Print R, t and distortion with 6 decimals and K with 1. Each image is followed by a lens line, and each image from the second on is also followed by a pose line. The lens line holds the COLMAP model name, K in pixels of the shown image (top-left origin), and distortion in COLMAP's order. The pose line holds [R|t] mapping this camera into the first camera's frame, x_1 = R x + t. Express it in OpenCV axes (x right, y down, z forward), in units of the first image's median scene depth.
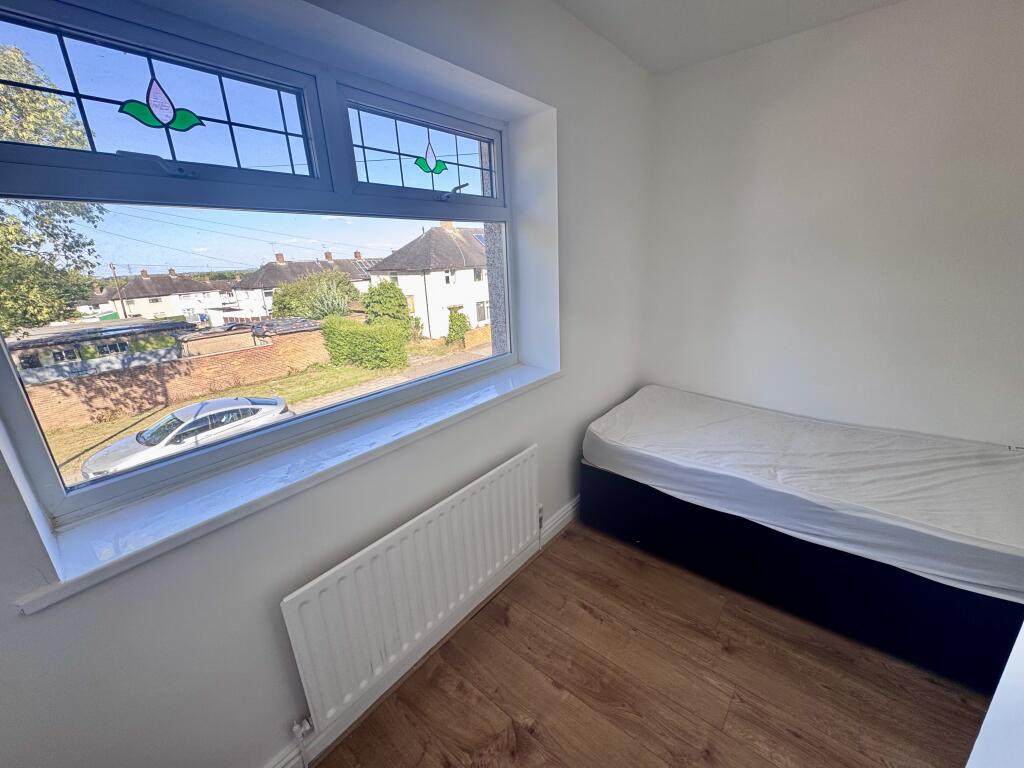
lens RADIAL K [[406.1, 0, 512.0], [0, 406.1, 384.0], [0, 0, 1]] dist [-0.003356, -0.000131]
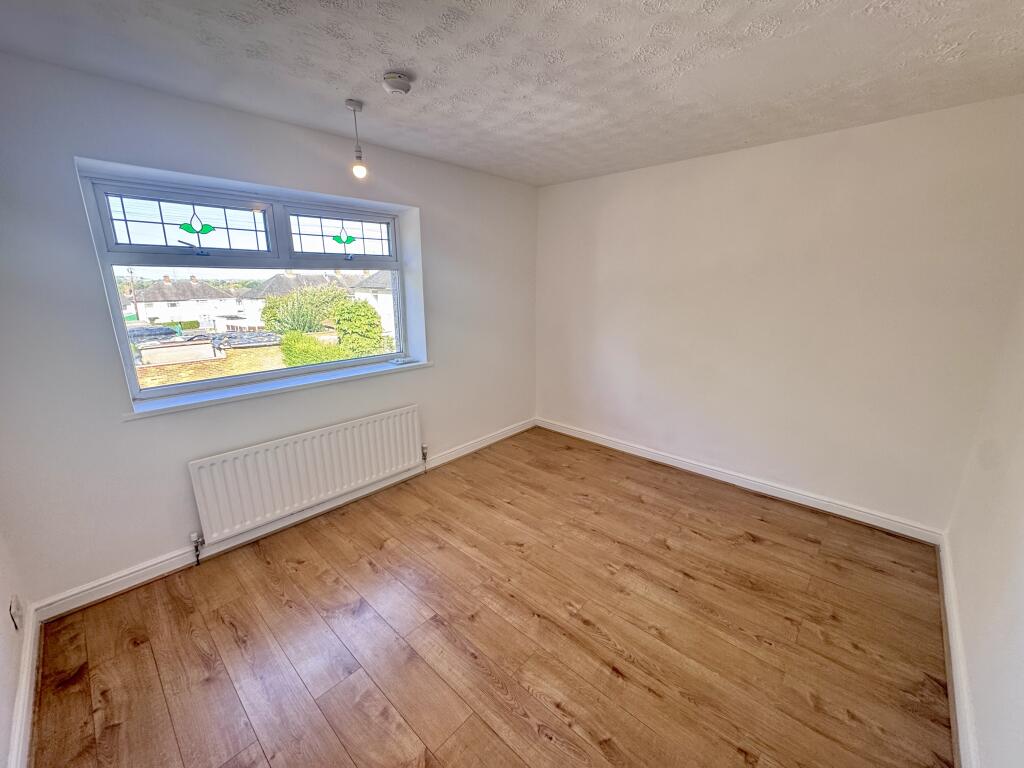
lens RADIAL K [[407.8, 0, 514.1], [0, 407.8, 381.4], [0, 0, 1]] dist [-0.001926, -0.000197]
pose [[0.998713, 0.048103, -0.016094, 0.700579], [-0.048901, 0.997367, -0.053543, 0.159978], [0.013476, 0.054261, 0.998436, -0.854832]]
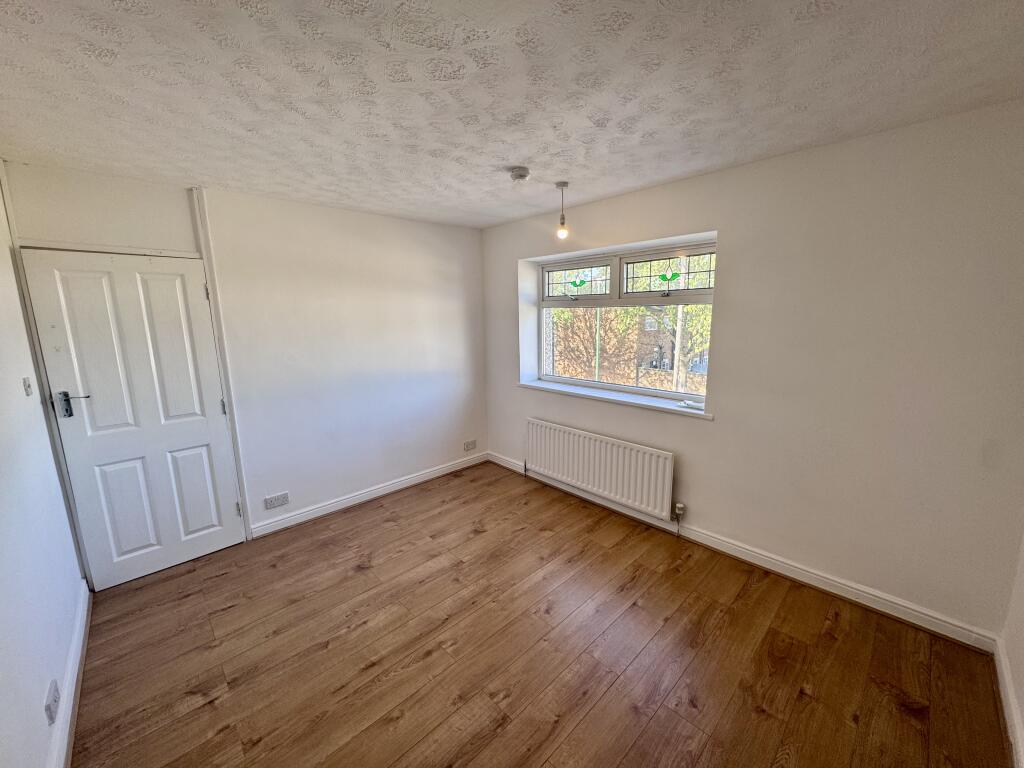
lens RADIAL K [[406.1, 0, 512.0], [0, 406.1, 384.0], [0, 0, 1]] dist [-0.003356, -0.000131]
pose [[-0.092646, 0.215782, -0.972037, 2.046741], [-0.277190, 0.932054, 0.233325, -0.363177], [0.956338, 0.291055, -0.026538, 0.566428]]
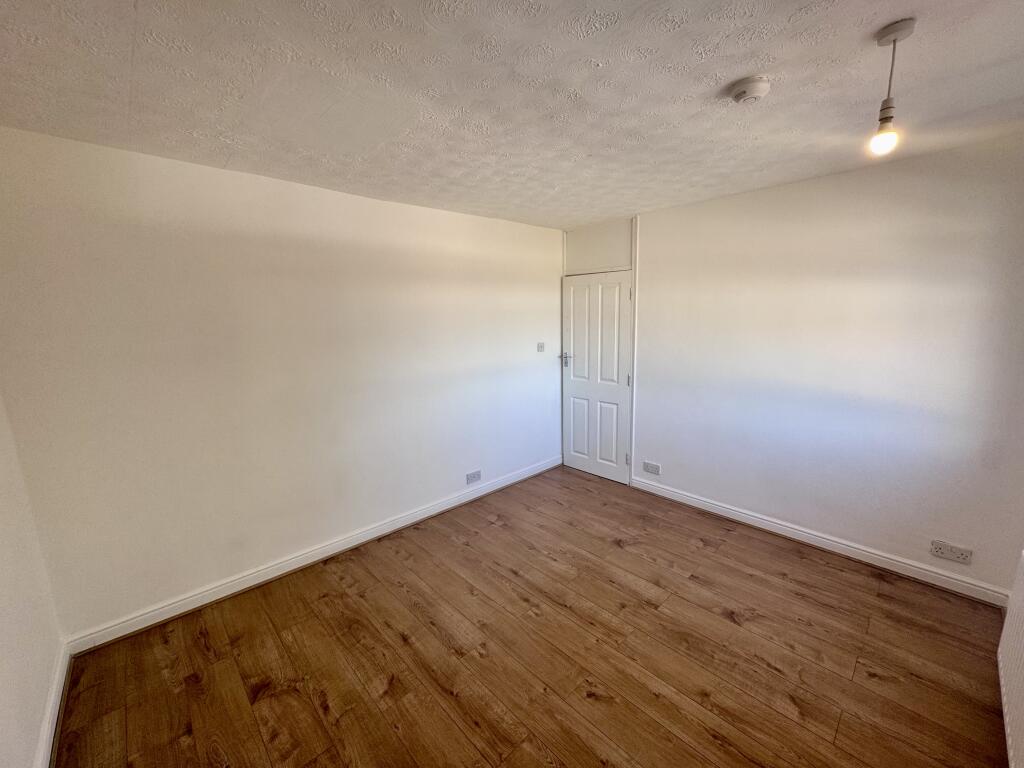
lens RADIAL K [[406.1, 0, 512.0], [0, 406.1, 384.0], [0, 0, 1]] dist [-0.003356, -0.000131]
pose [[-0.992686, 0.047002, 0.111198, 0.790323], [0.092483, 0.888116, 0.450219, -0.632836], [-0.077595, 0.457210, -0.885967, 1.567869]]
